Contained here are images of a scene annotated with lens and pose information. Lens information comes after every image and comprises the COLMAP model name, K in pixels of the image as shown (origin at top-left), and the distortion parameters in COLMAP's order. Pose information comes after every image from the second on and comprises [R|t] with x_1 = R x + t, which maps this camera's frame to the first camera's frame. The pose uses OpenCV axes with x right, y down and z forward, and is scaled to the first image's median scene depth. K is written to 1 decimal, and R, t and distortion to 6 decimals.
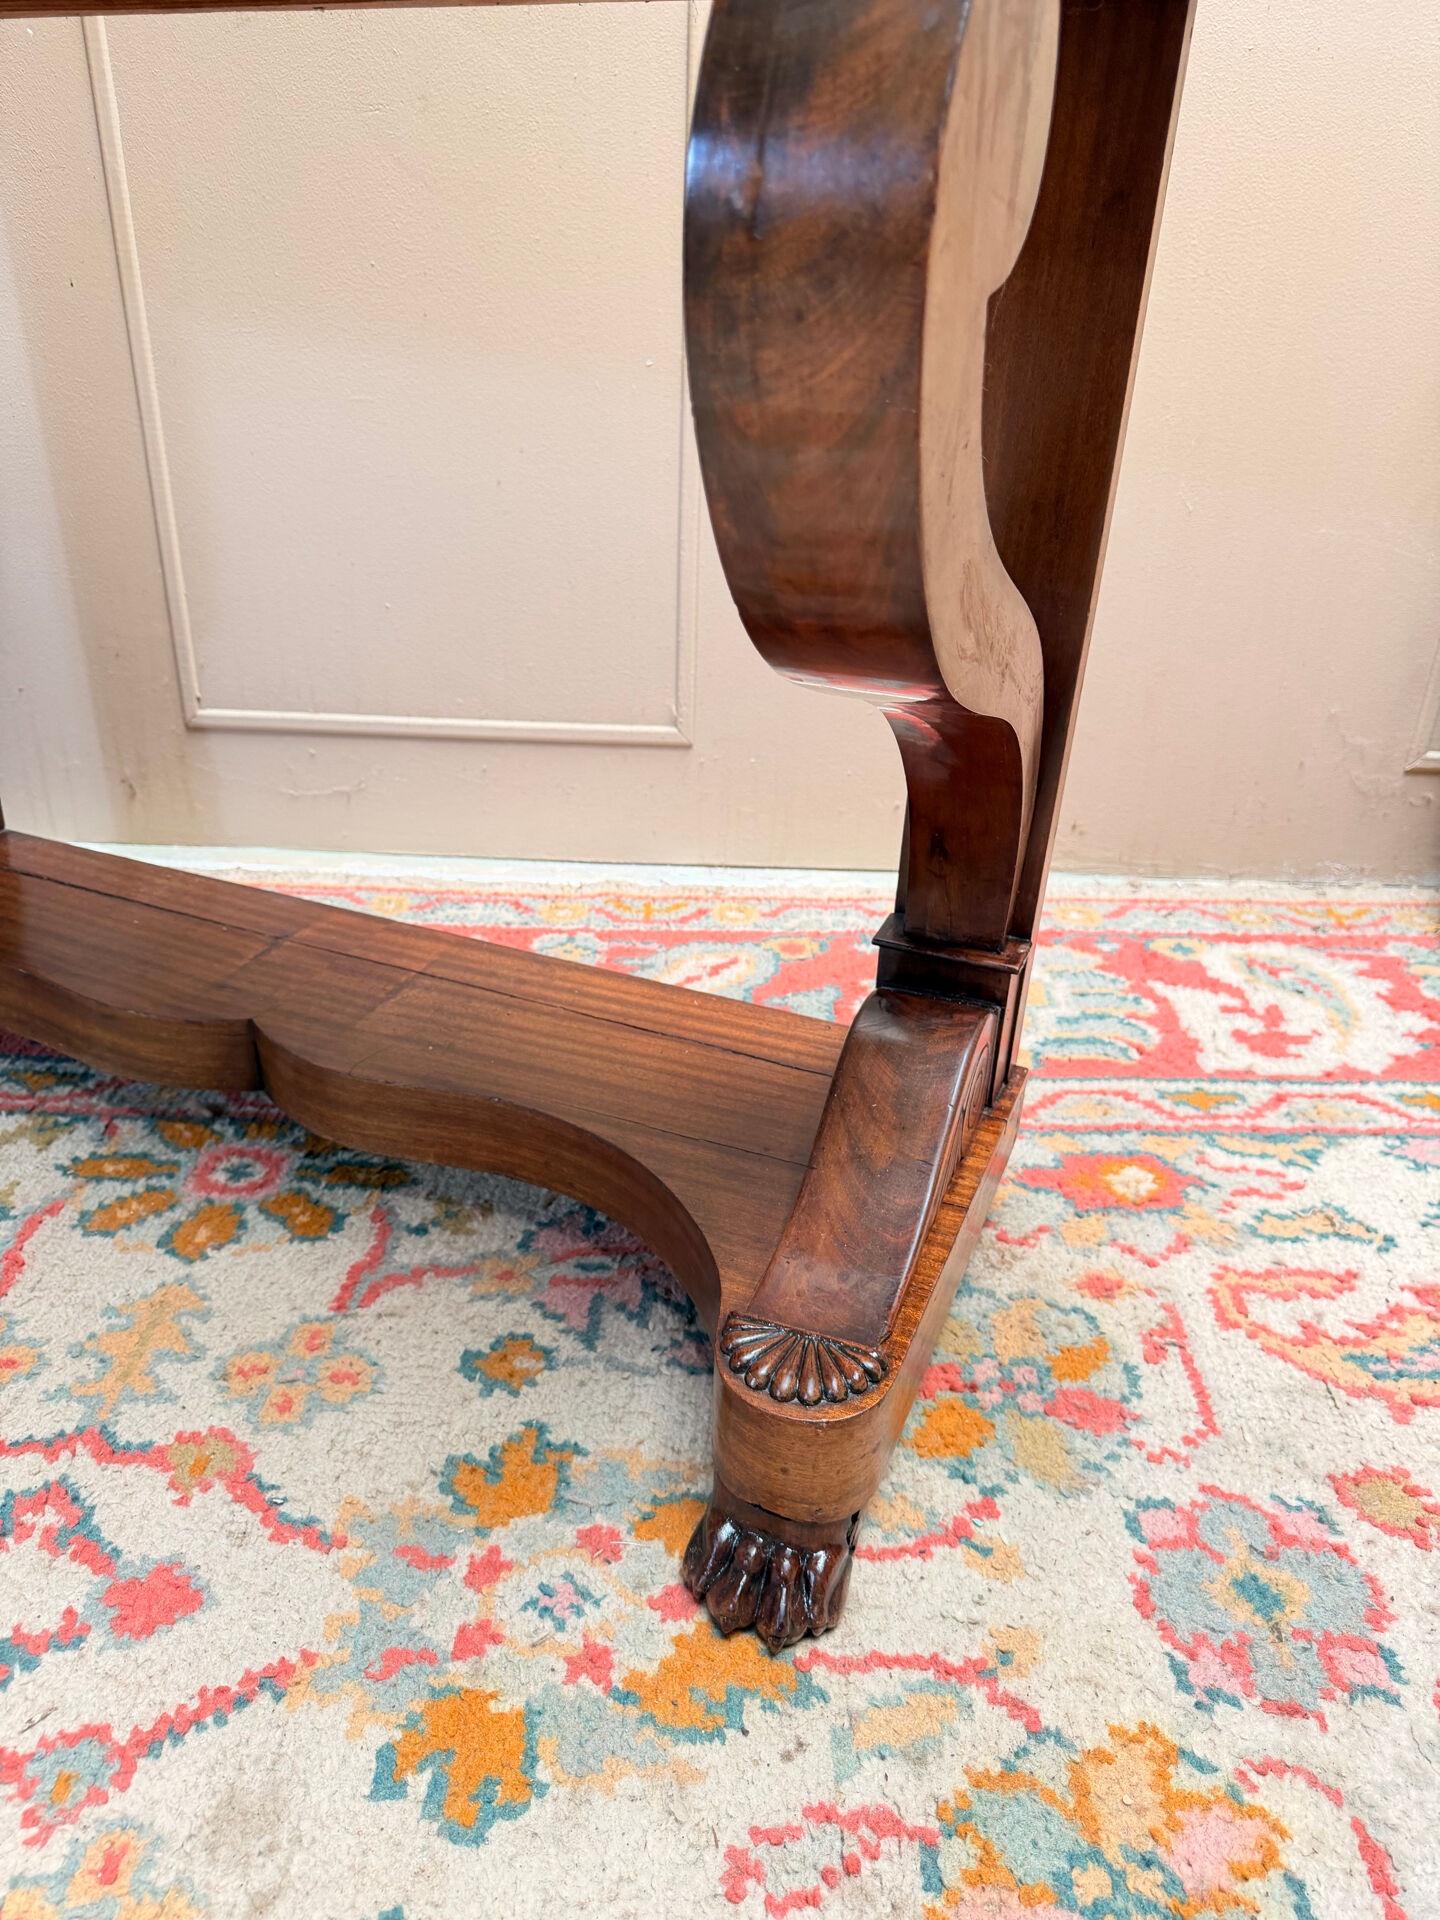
lens RADIAL K [[1378.9, 0, 723.4], [0, 1378.9, 954.6], [0, 0, 1]] dist [0.003099, -0.010419]
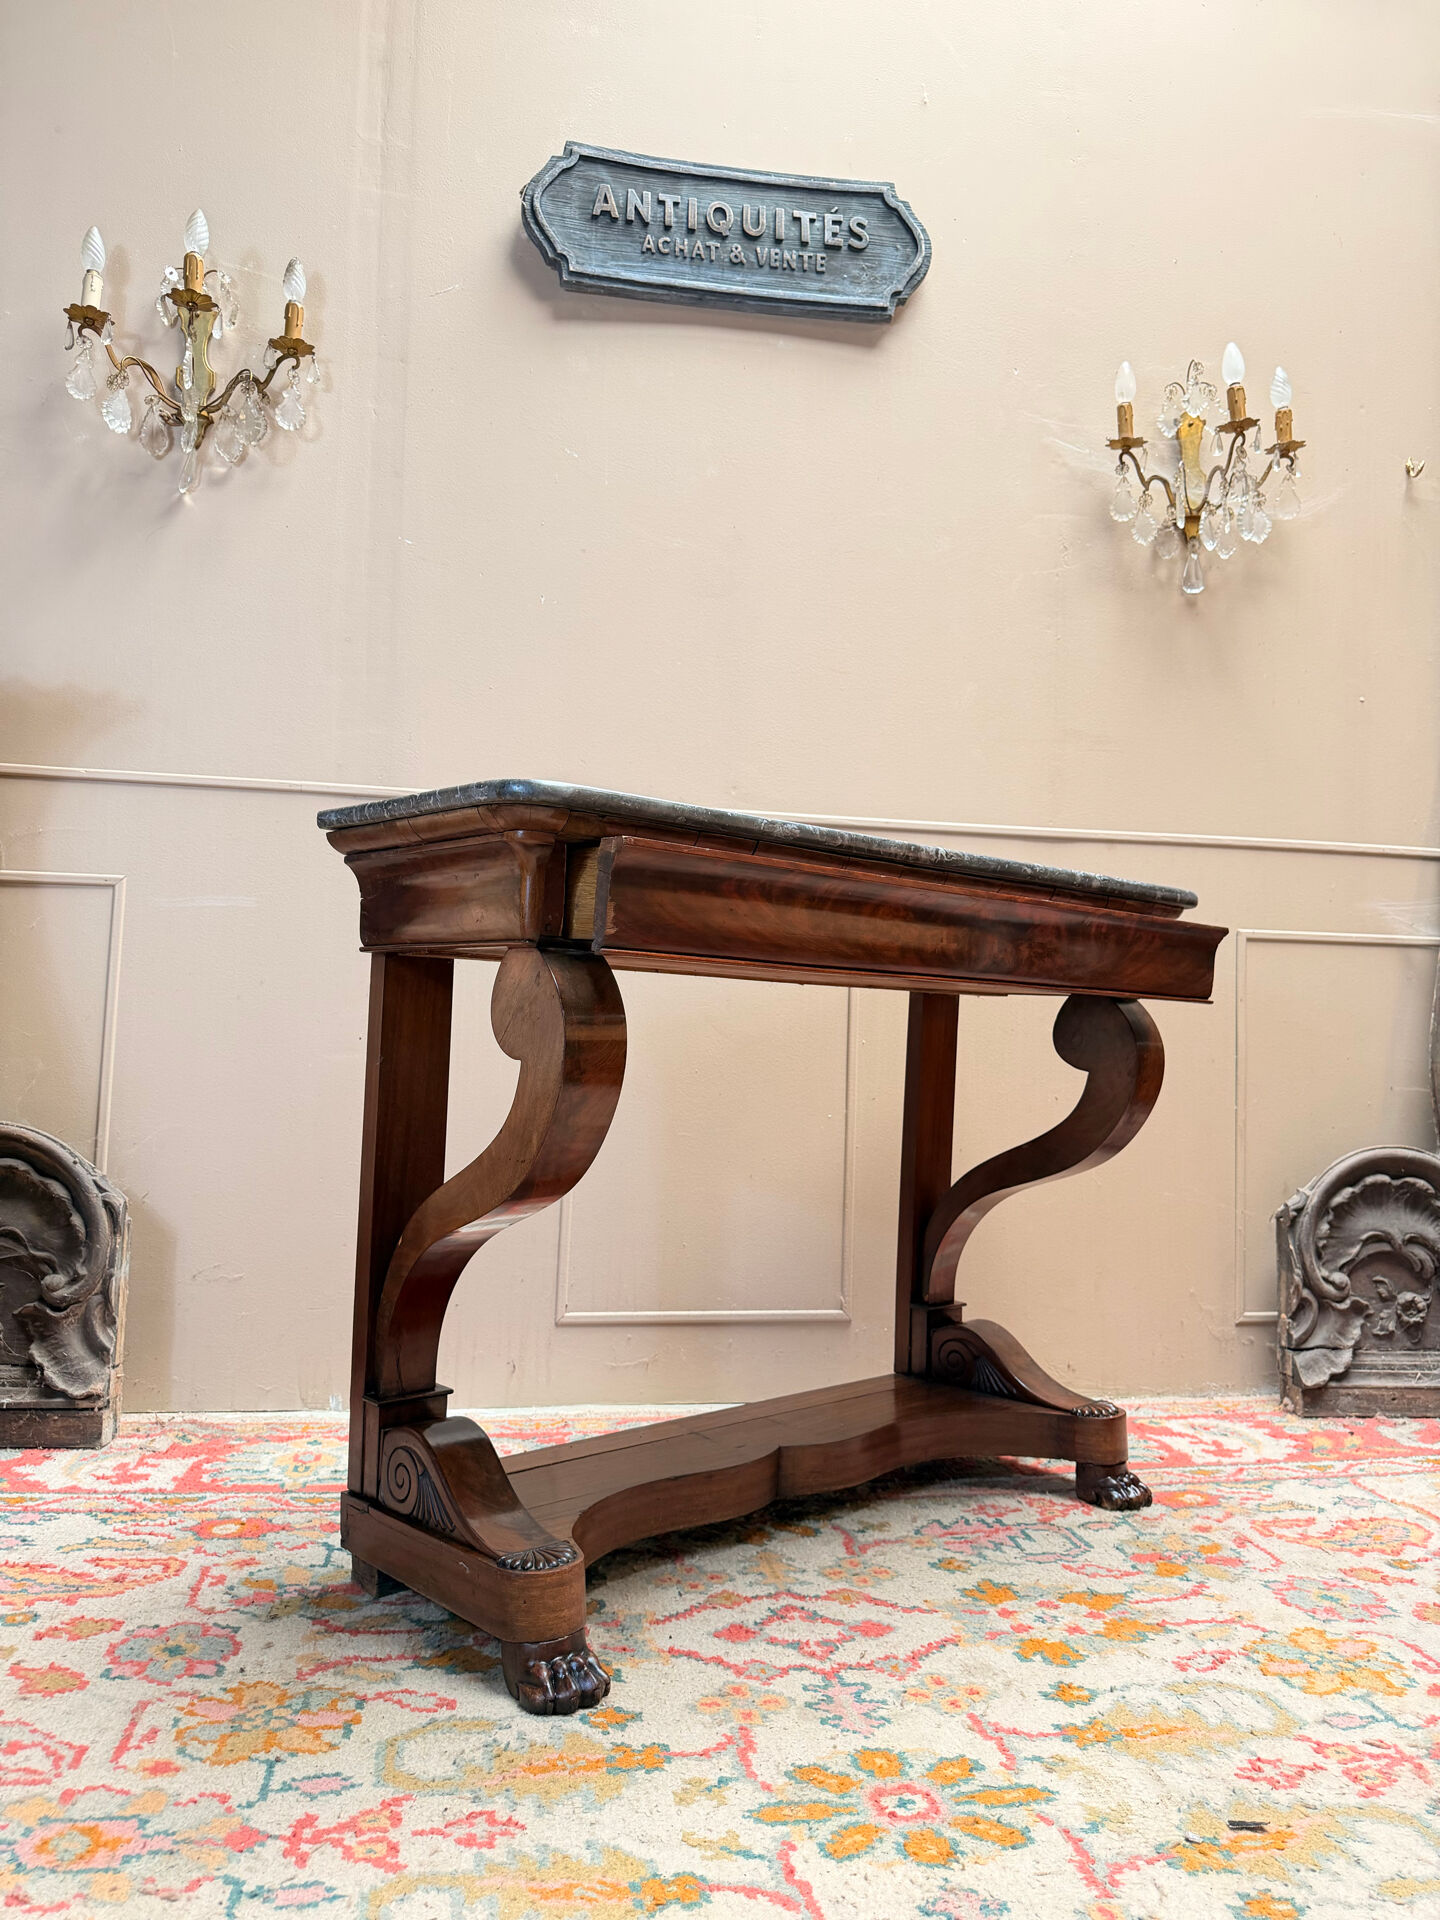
lens RADIAL K [[1370.0, 0, 718.8], [0, 1370.0, 957.1], [0, 0, 1]] dist [-0.001927, -0.004223]
pose [[0.980378, 0.013315, 0.196676, -0.864741], [0.091697, 0.852397, -0.514792, 0.521742], [-0.174500, 0.522725, 0.834451, -1.026634]]
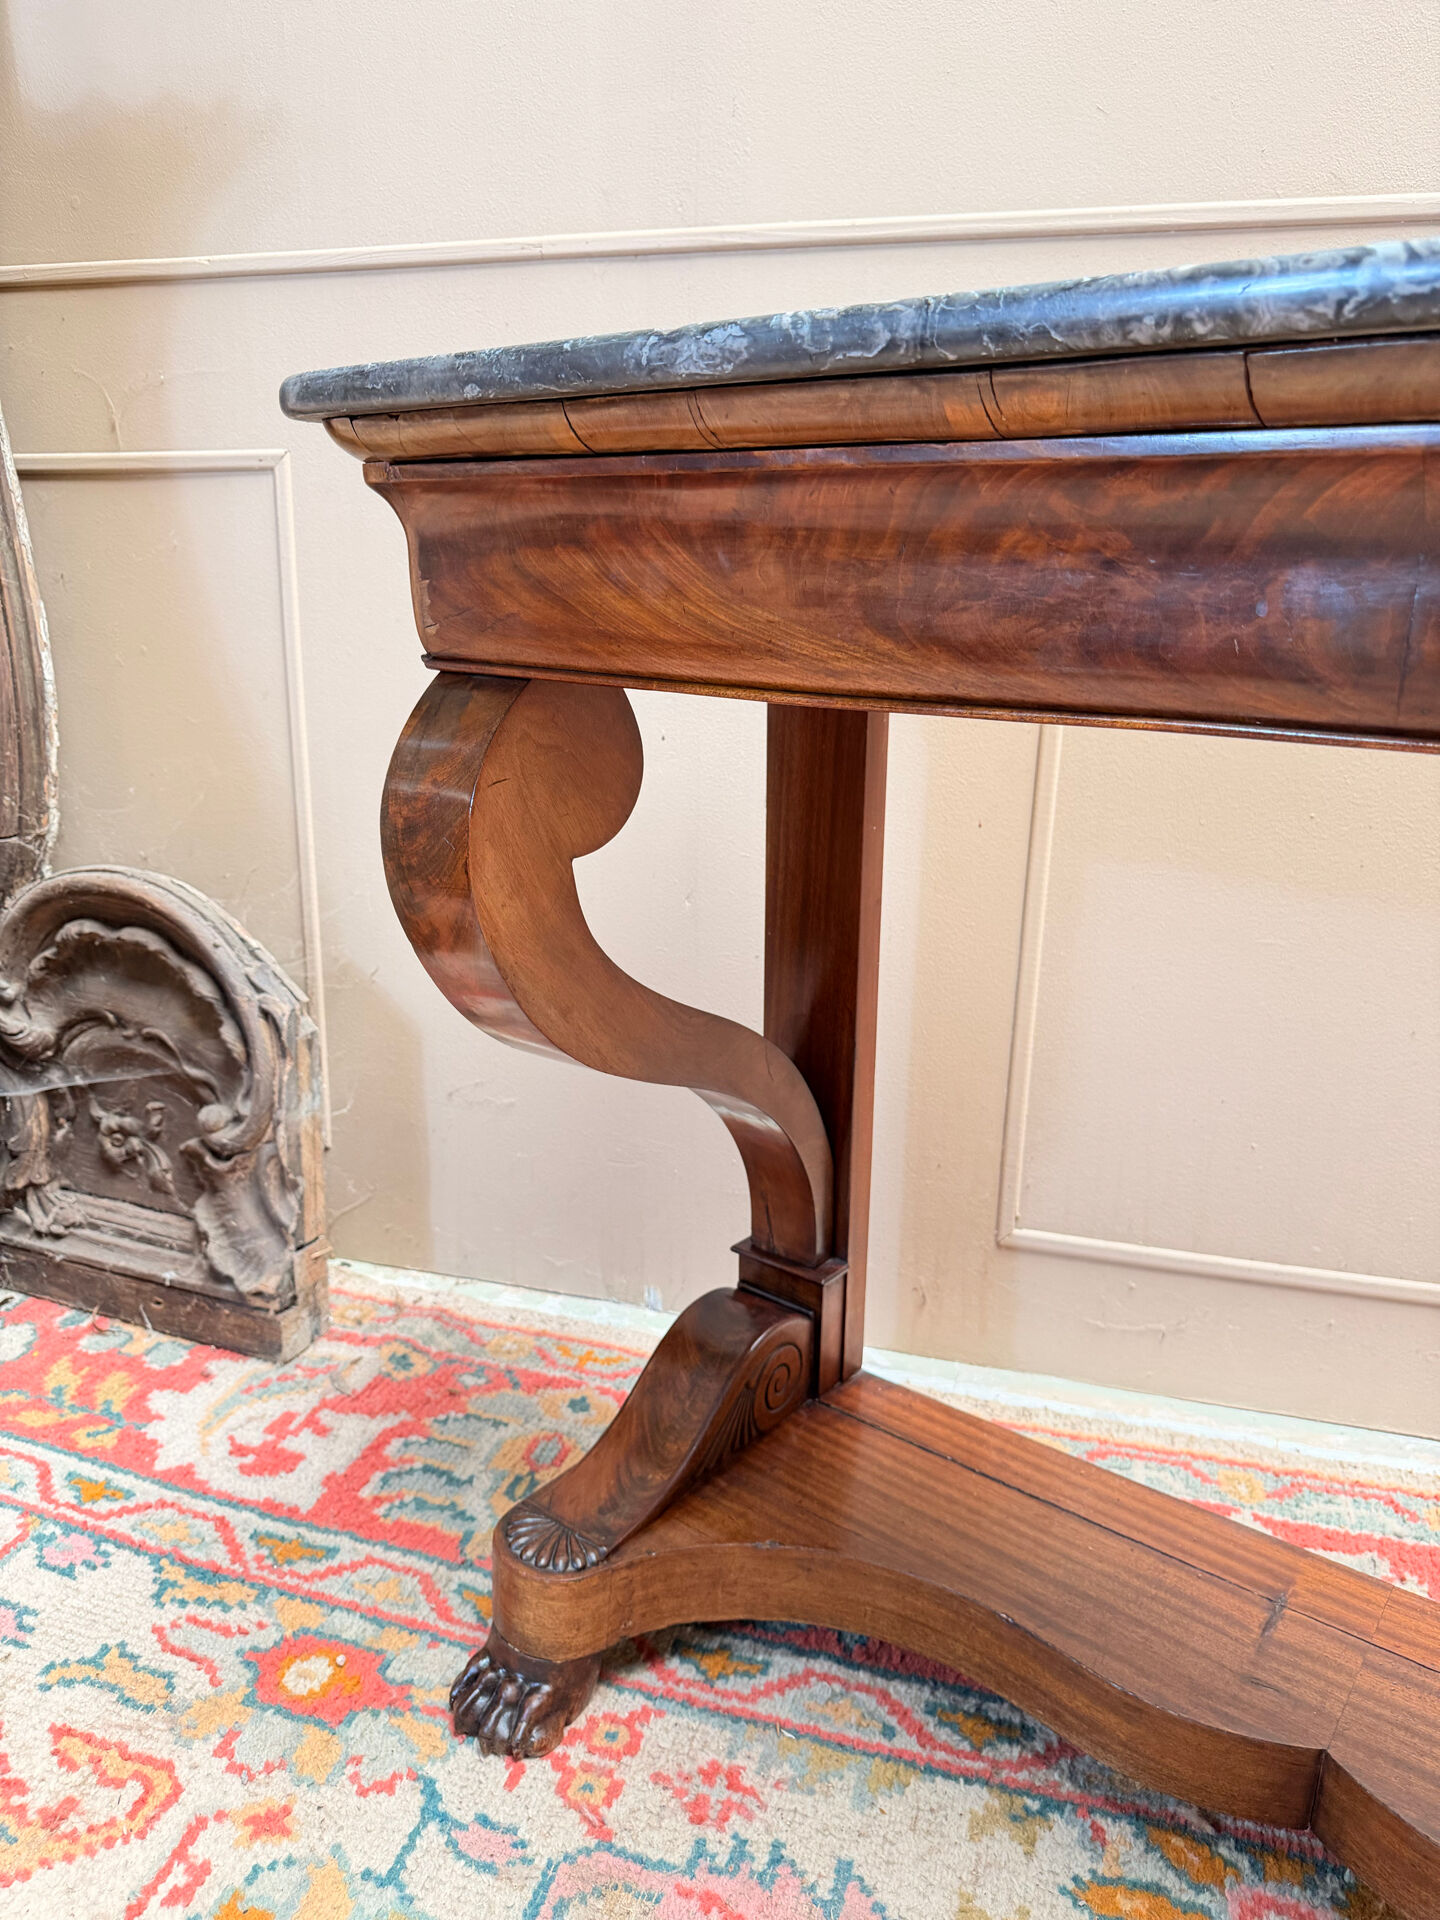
lens RADIAL K [[1377.7, 0, 714.2], [0, 1377.7, 965.9], [0, 0, 1]] dist [-0.002615, -0.007364]
pose [[0.967905, 0.054714, -0.245288, -0.589607], [-0.105886, 0.973938, -0.200581, -0.234228], [0.227921, 0.220116, 0.948473, 0.040020]]
